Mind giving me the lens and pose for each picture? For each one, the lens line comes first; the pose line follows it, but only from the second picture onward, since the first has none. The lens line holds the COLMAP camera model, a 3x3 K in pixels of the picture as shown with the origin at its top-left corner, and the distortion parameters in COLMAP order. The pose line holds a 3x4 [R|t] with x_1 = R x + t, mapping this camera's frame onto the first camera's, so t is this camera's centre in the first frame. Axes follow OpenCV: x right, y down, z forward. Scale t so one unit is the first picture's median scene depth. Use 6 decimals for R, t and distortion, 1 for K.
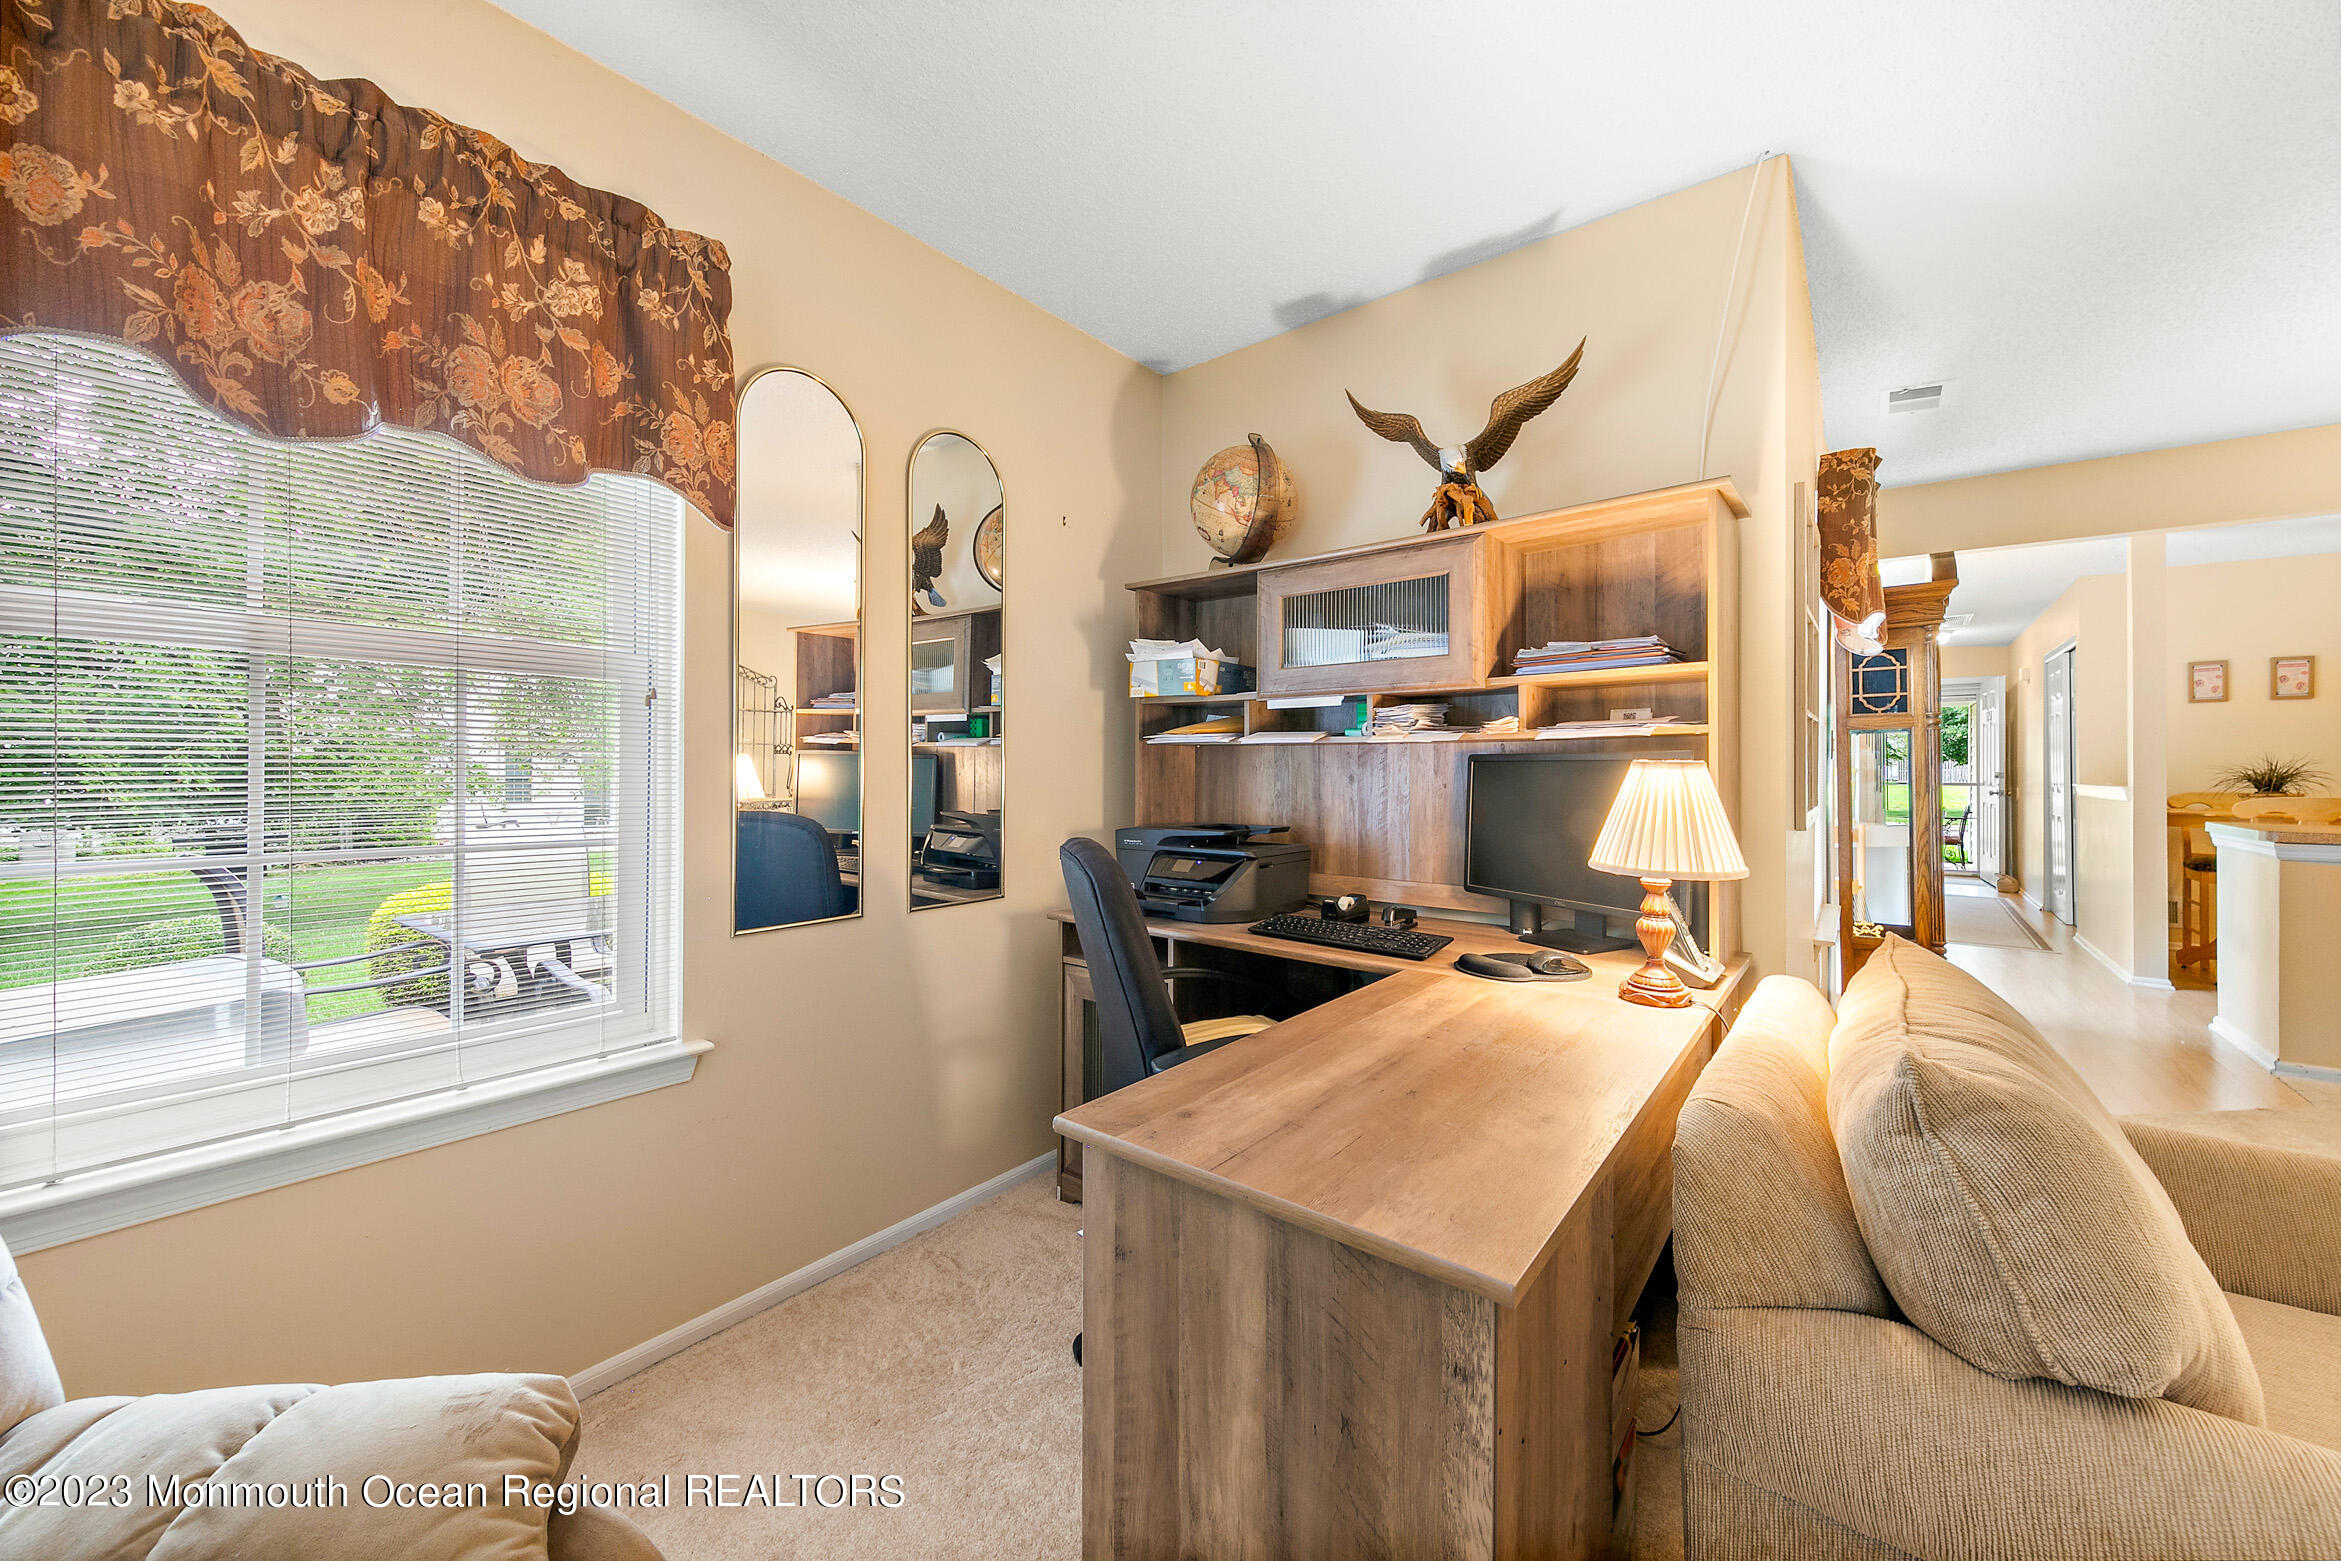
lens RADIAL K [[887.3, 0, 1170.0], [0, 887.3, 766.8], [0, 0, 1]] dist [0.002009, 0.000542]
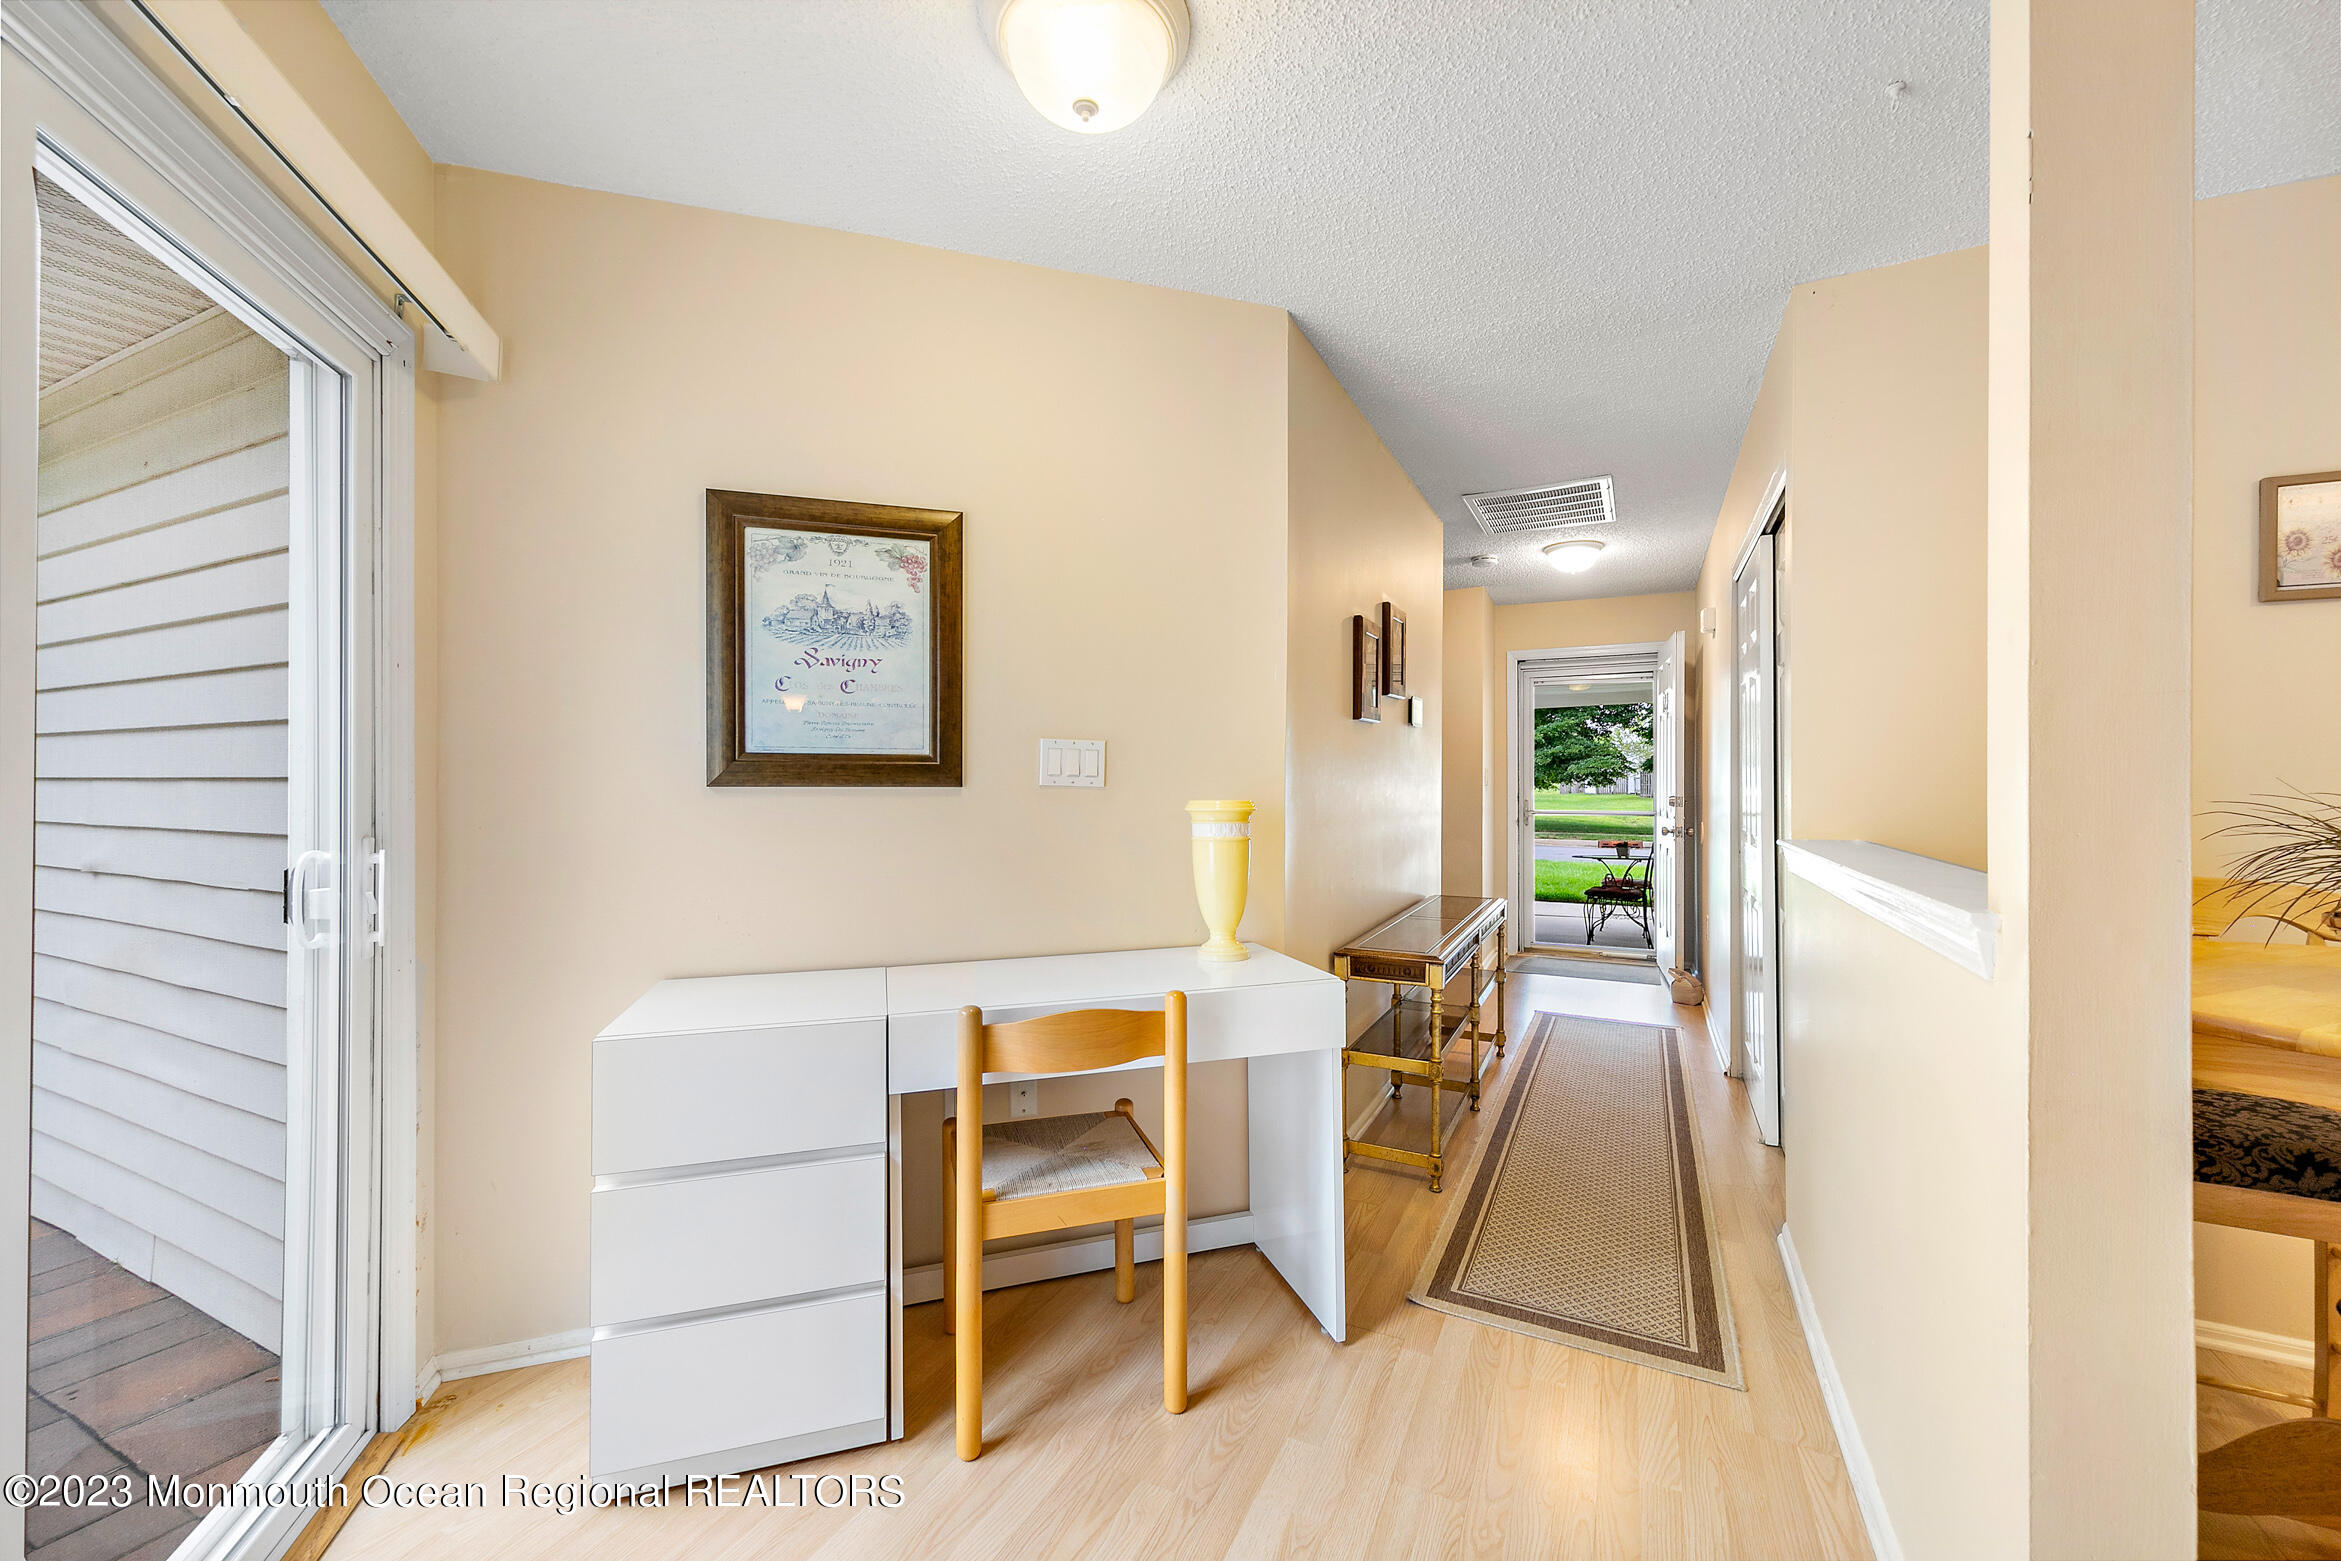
lens RADIAL K [[943.7, 0, 1164.3], [0, 943.7, 784.8], [0, 0, 1]] dist [0.007242, -0.000530]
pose [[0.976909, -0.002388, 0.213642, 1.305702], [0.001572, 0.999991, 0.003989, -0.012438], [-0.213650, -0.003561, 0.976904, 1.283808]]
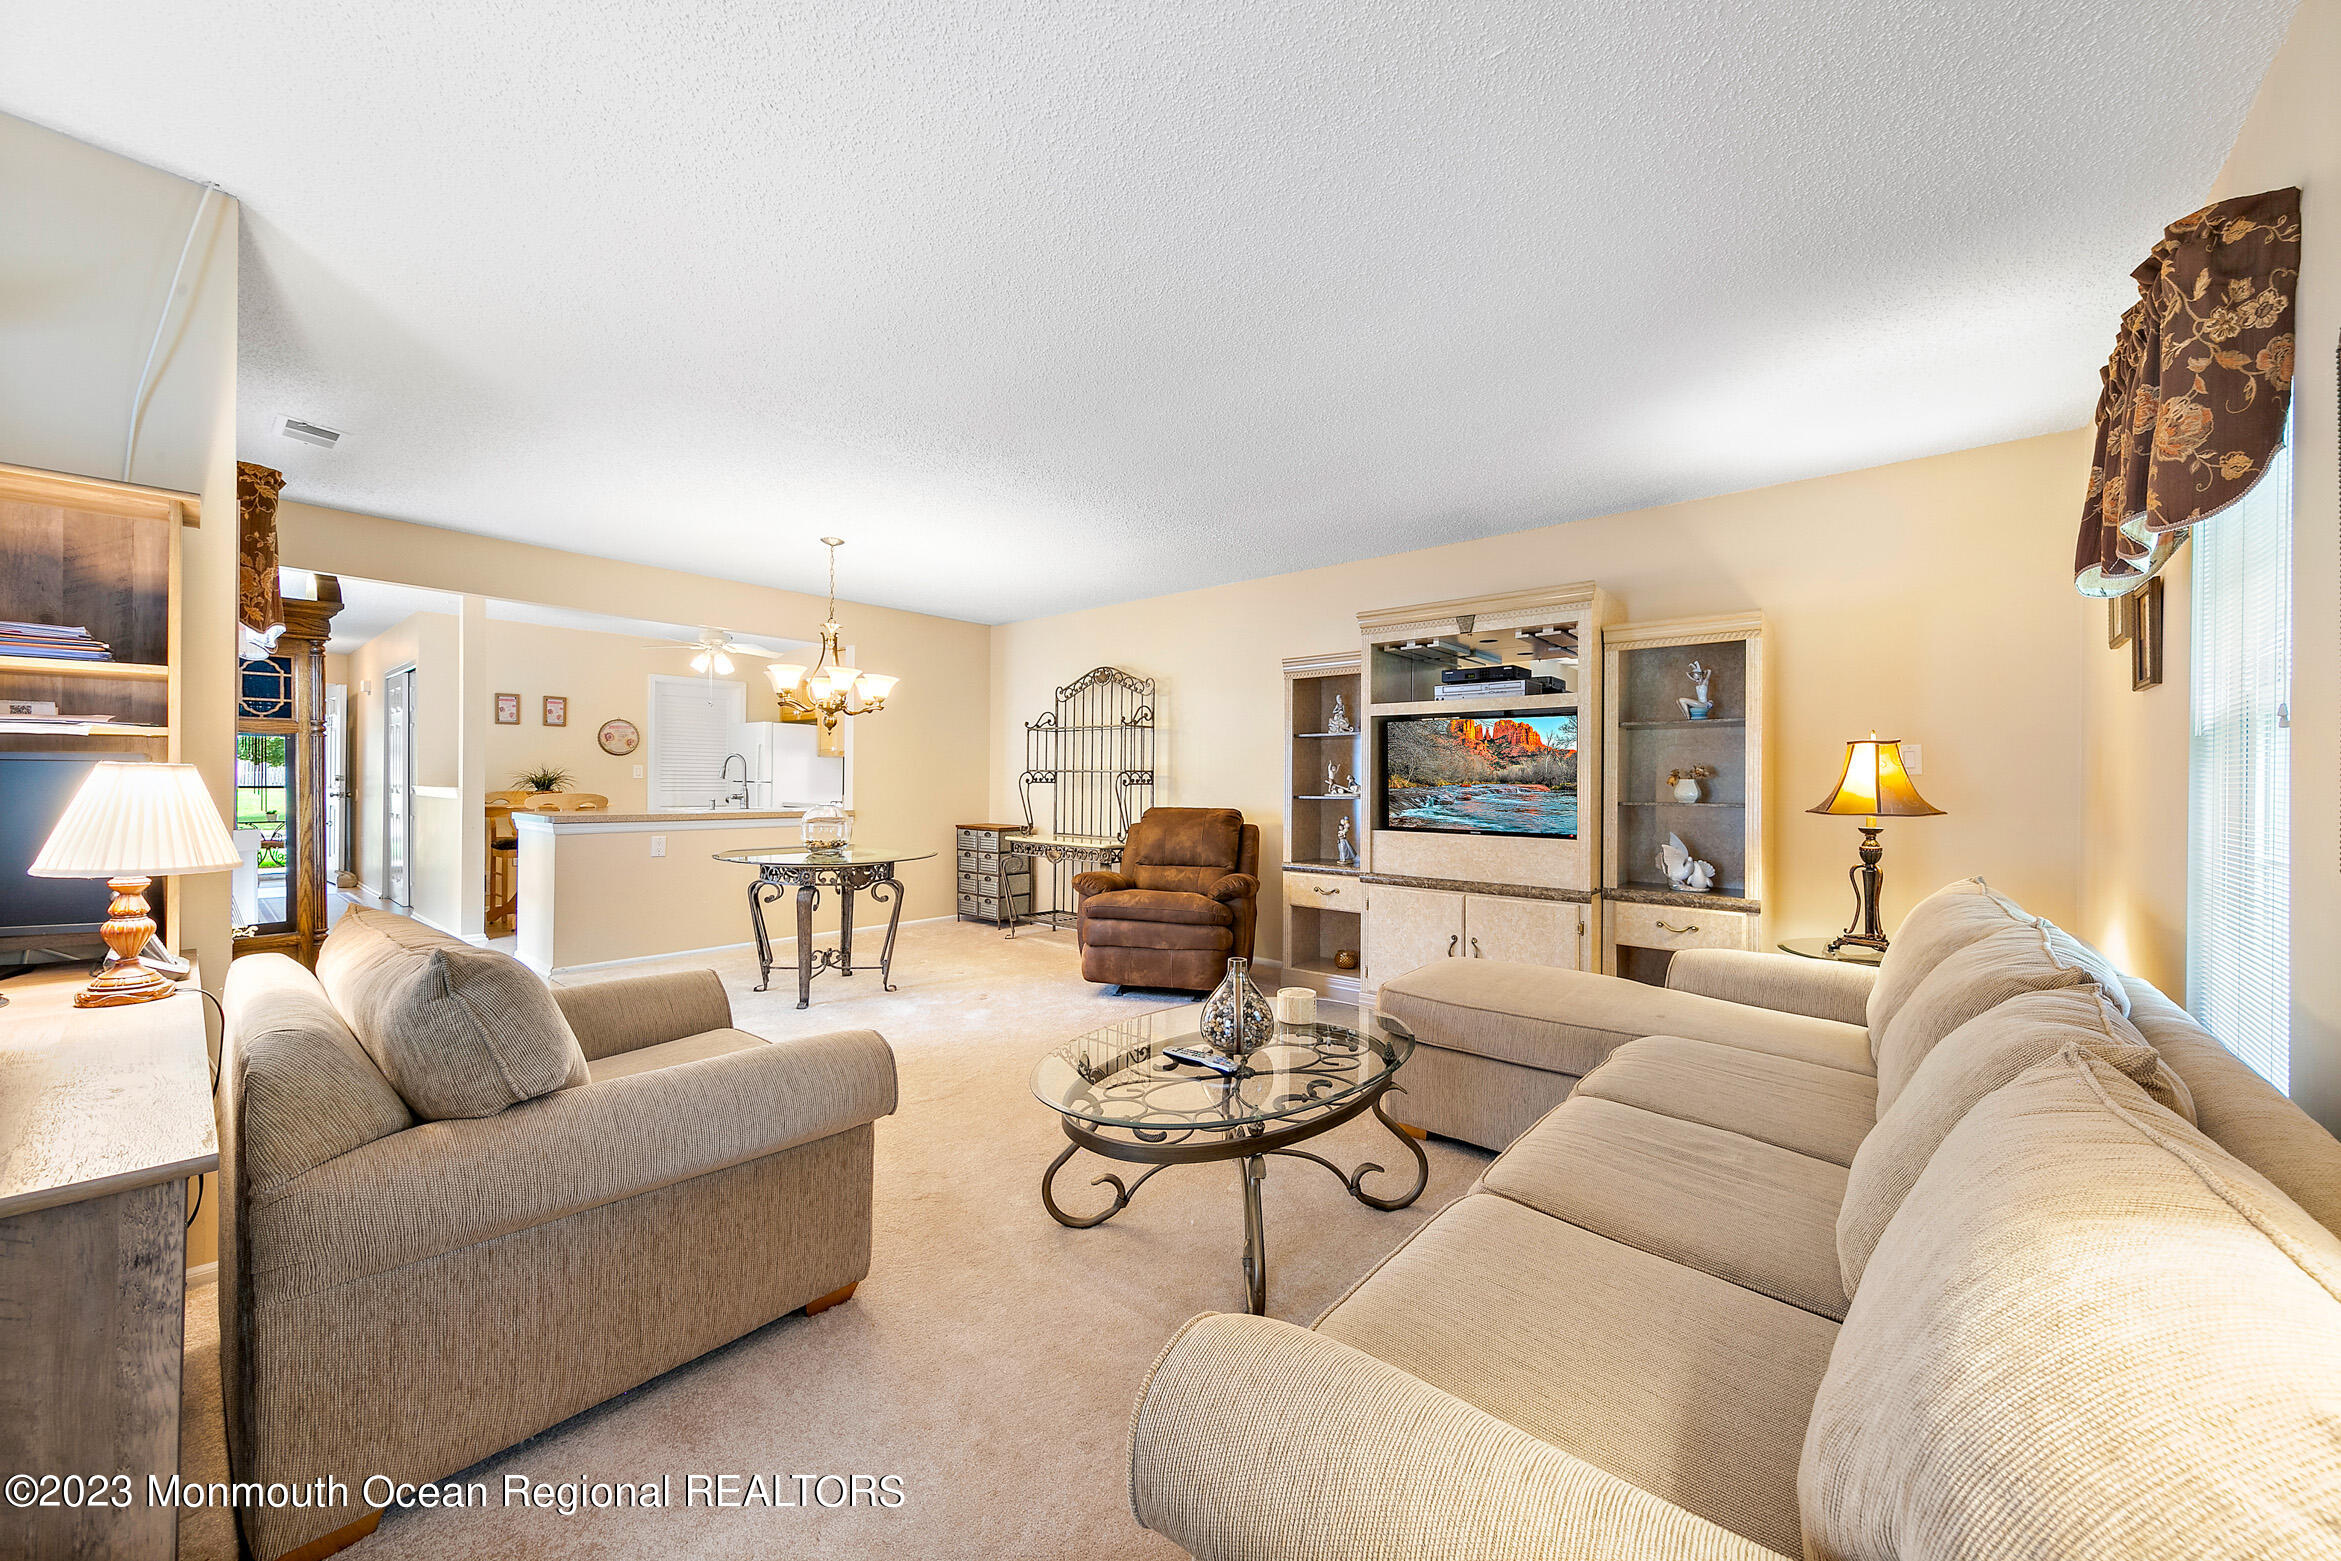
lens RADIAL K [[868.3, 0, 1169.6], [0, 868.3, 782.2], [0, 0, 1]] dist [0.004264, 0.000606]
pose [[0.045011, -0.002403, 0.998984, -0.185336], [-0.011127, 0.999934, 0.002906, -0.000116], [-0.998925, -0.011247, 0.044982, -0.105694]]
